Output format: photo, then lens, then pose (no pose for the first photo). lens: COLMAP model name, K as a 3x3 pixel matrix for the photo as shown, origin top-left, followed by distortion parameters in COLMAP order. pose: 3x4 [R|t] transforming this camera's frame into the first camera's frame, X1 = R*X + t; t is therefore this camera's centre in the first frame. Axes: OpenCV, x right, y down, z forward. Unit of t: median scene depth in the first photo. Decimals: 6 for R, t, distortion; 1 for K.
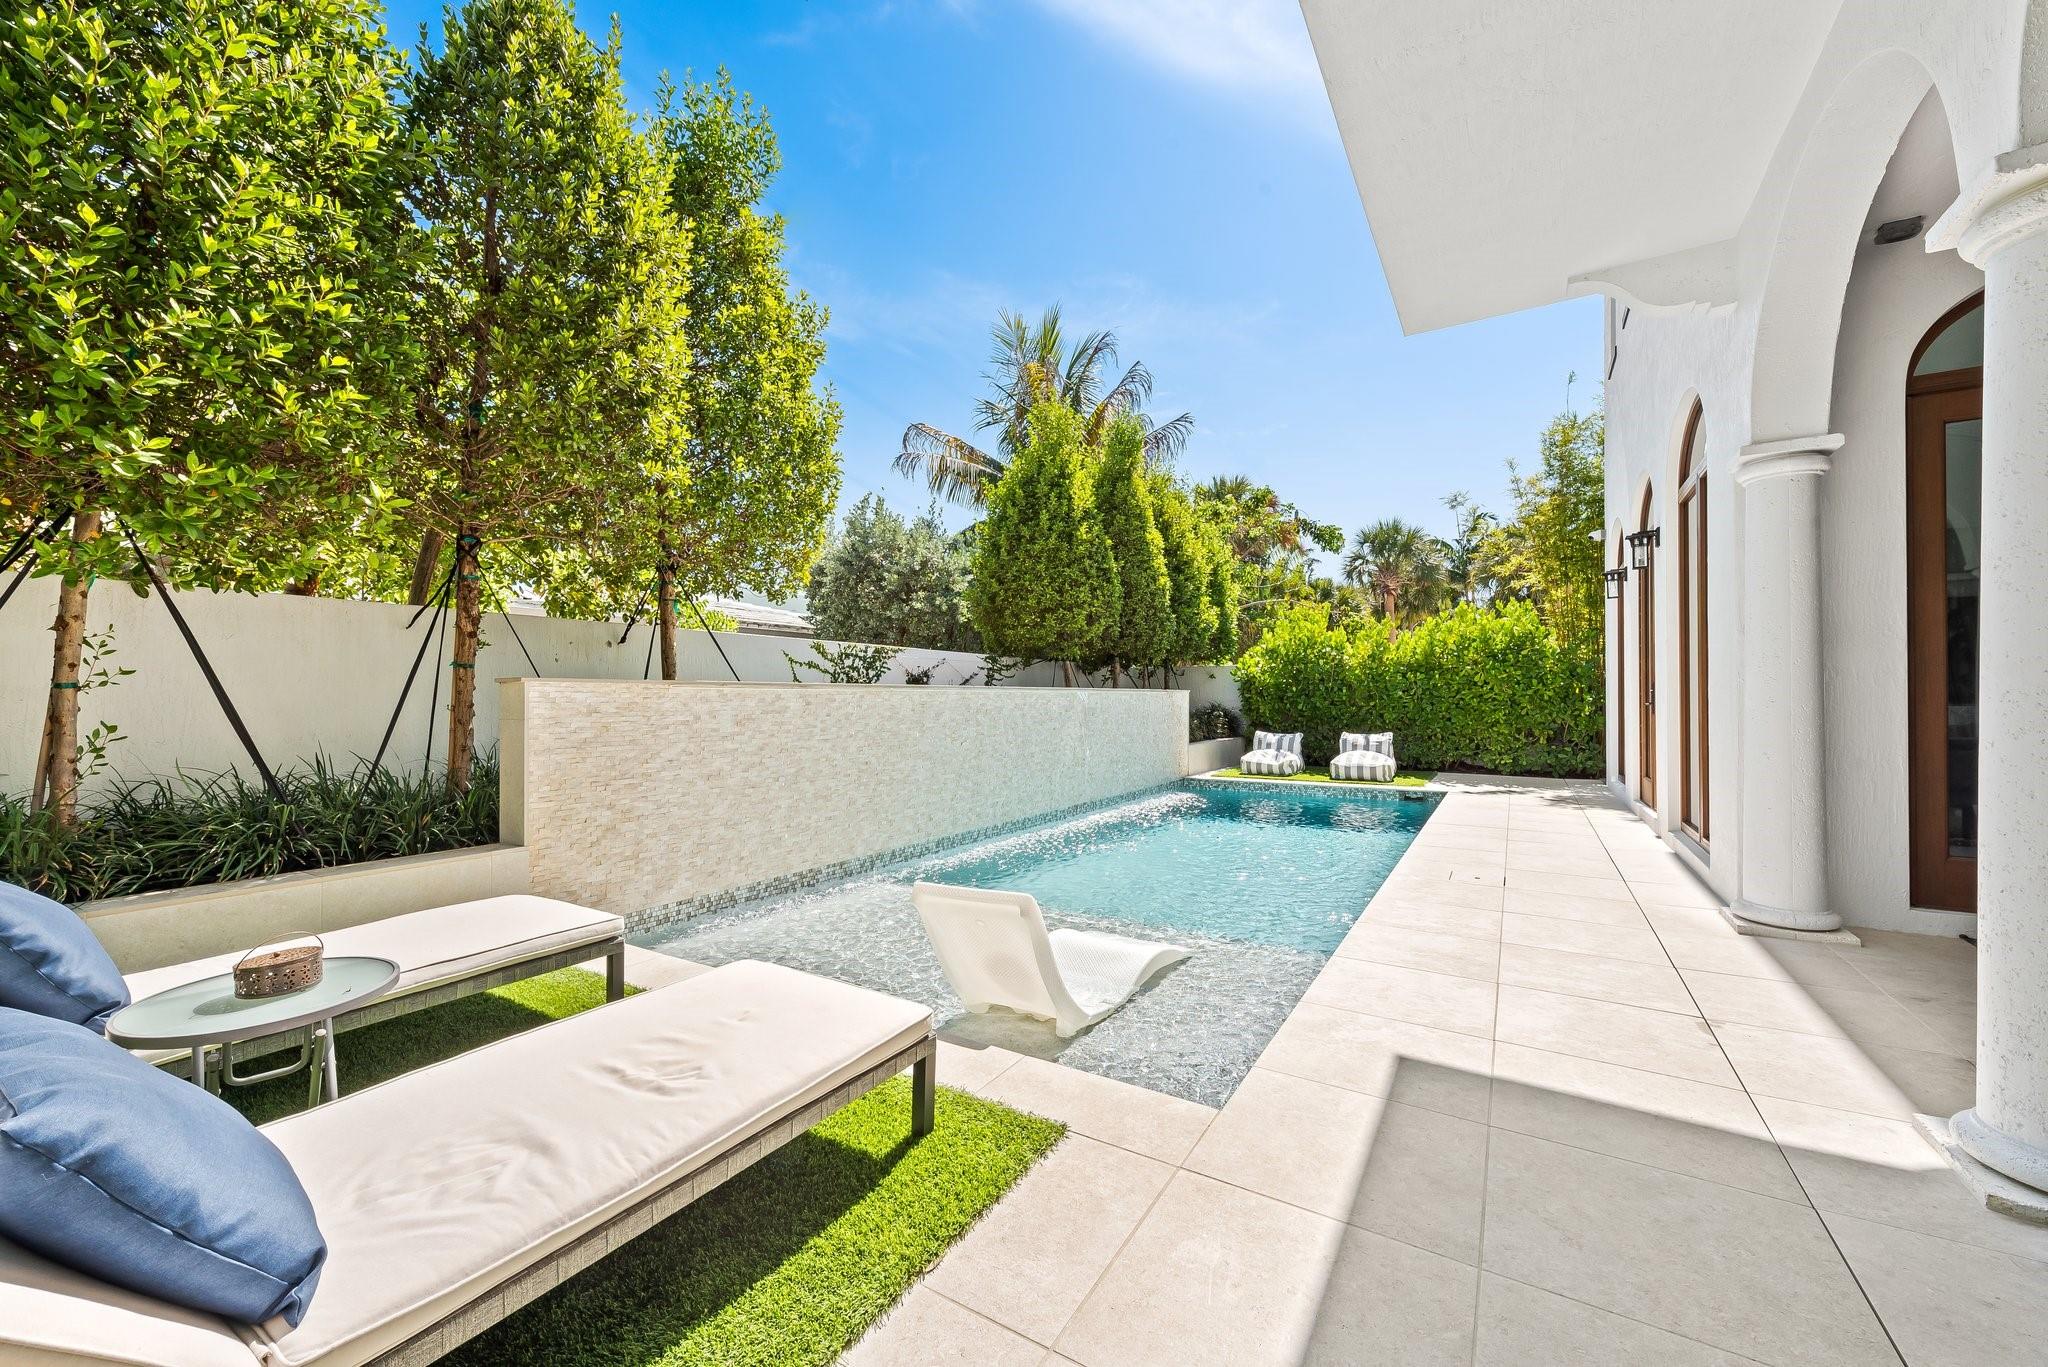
lens RADIAL K [[795.1, 0, 1017.4], [0, 795.1, 694.3], [0, 0, 1]] dist [0.001924, -0.000117]
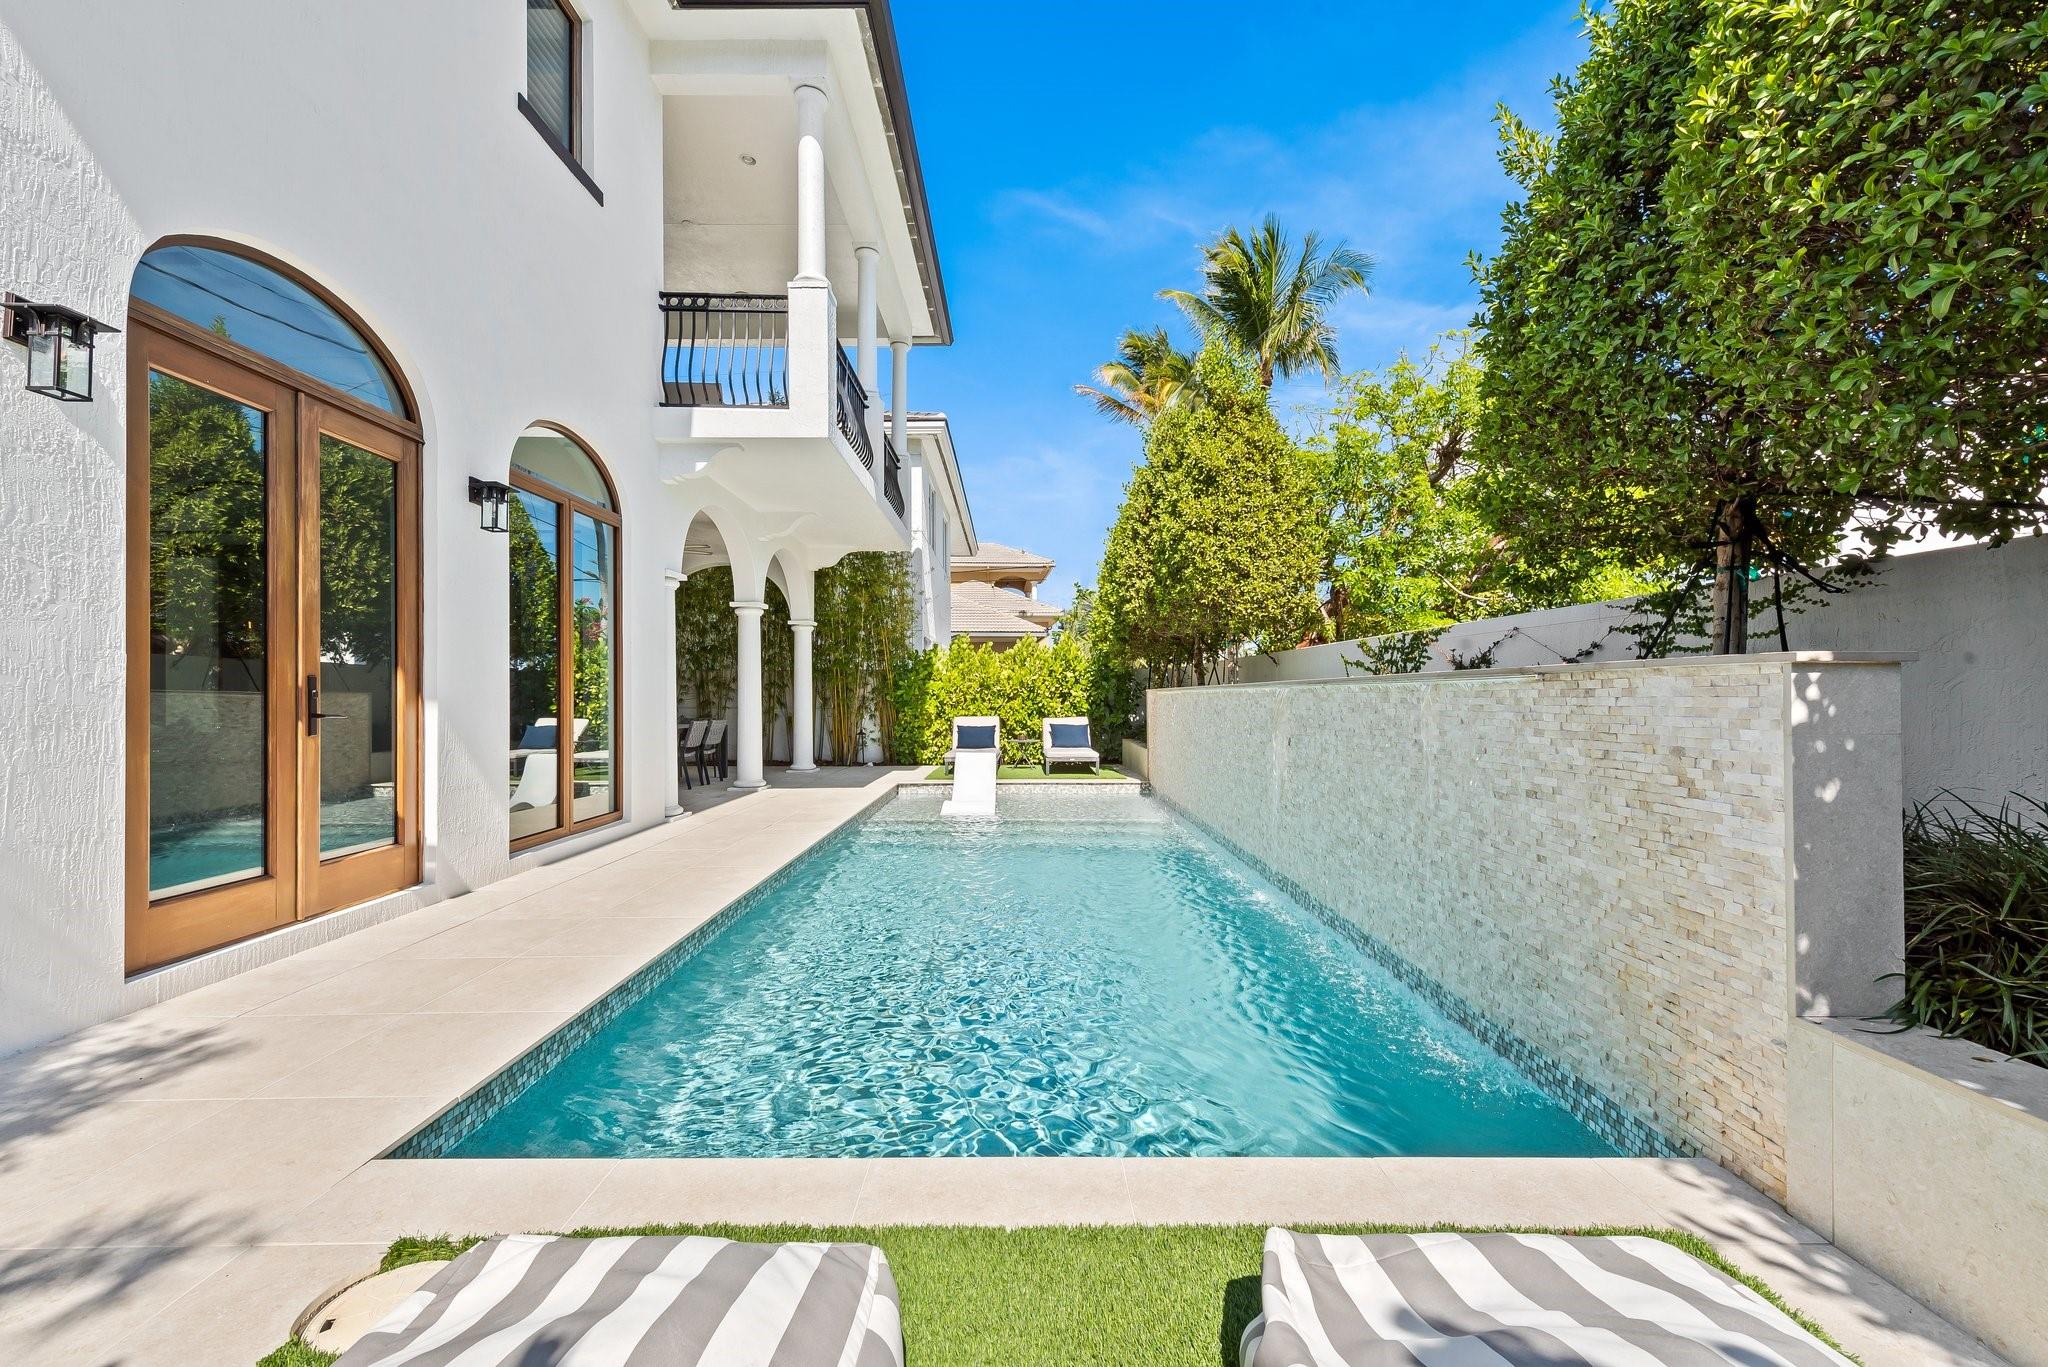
lens RADIAL K [[795.1, 0, 1017.4], [0, 795.1, 694.3], [0, 0, 1]] dist [0.001924, -0.000117]
pose [[-0.847552, 0.007692, -0.530656, 0.646991], [0.013039, 0.999895, -0.006331, 0.004753], [0.530552, -0.012285, -0.847564, 1.542857]]
